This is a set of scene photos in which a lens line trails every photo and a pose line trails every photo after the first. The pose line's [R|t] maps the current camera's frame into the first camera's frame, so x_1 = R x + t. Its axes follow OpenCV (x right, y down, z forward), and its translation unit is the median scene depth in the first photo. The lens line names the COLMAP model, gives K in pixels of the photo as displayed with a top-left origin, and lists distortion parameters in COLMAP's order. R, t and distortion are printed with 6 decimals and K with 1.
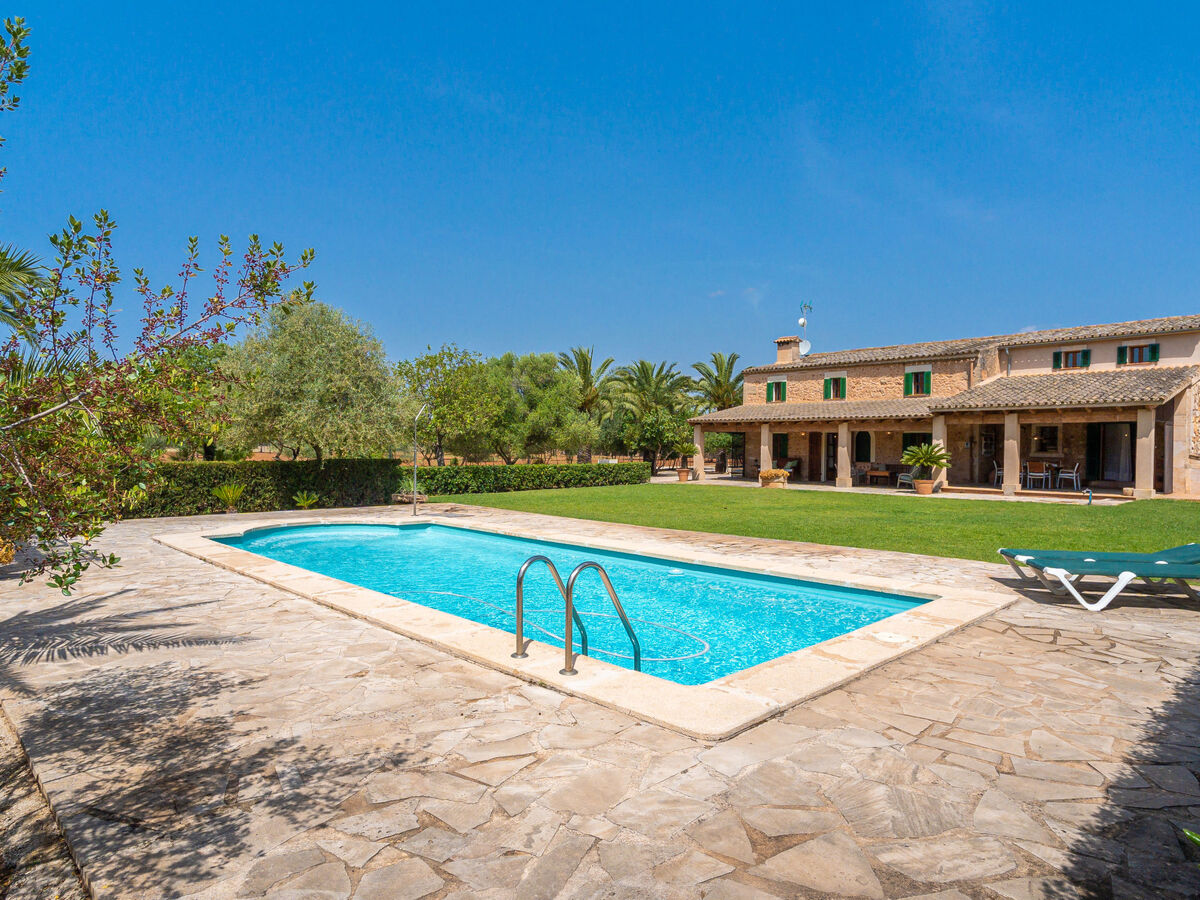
lens RADIAL K [[743.8, 0, 603.6], [0, 743.8, 478.5], [0, 0, 1]] dist [-0.001013, 0.001336]
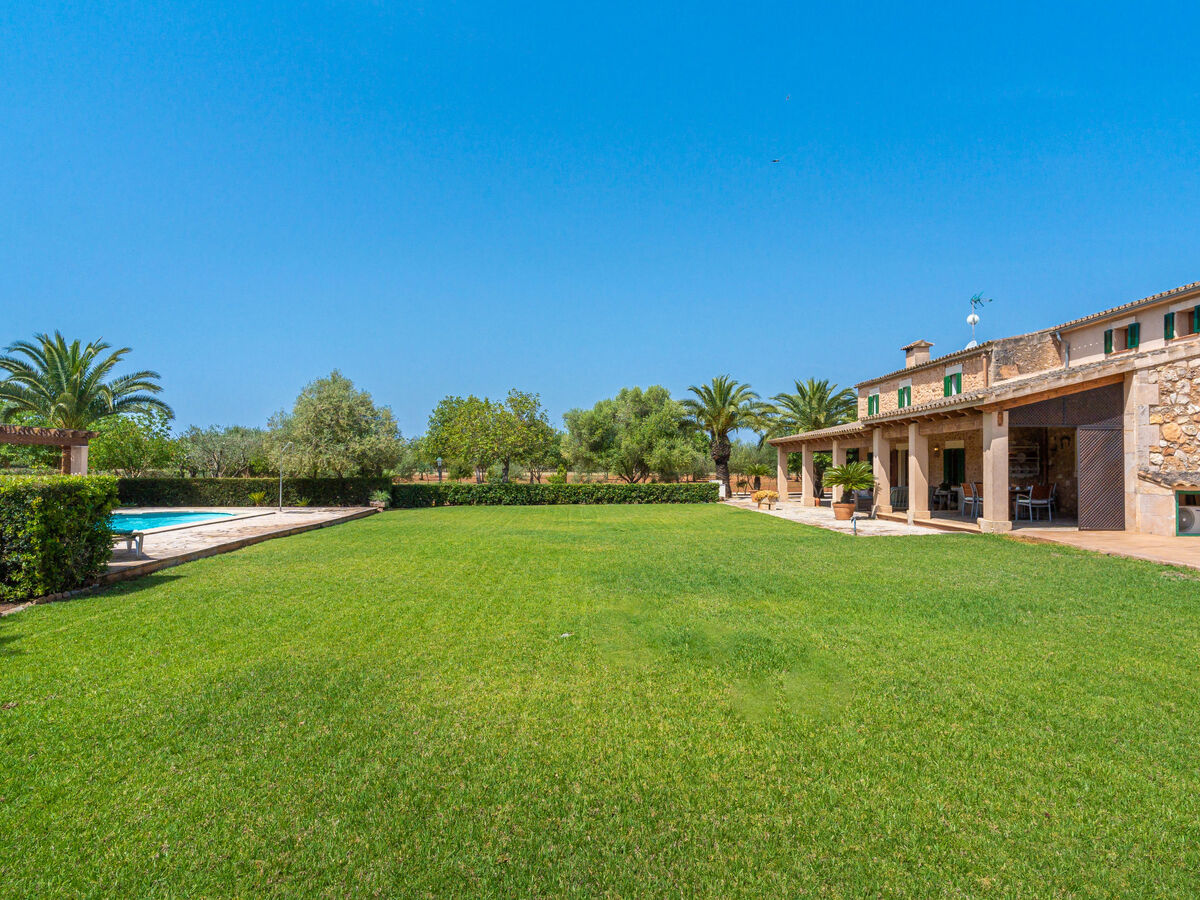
lens RADIAL K [[743.8, 0, 603.6], [0, 743.8, 478.5], [0, 0, 1]] dist [-0.001013, 0.001336]
pose [[0.728445, 0.000842, -0.685103, 0.757761], [-0.024446, 0.999394, -0.024764, 0.001343], [0.684668, 0.034787, 0.728025, 0.156173]]
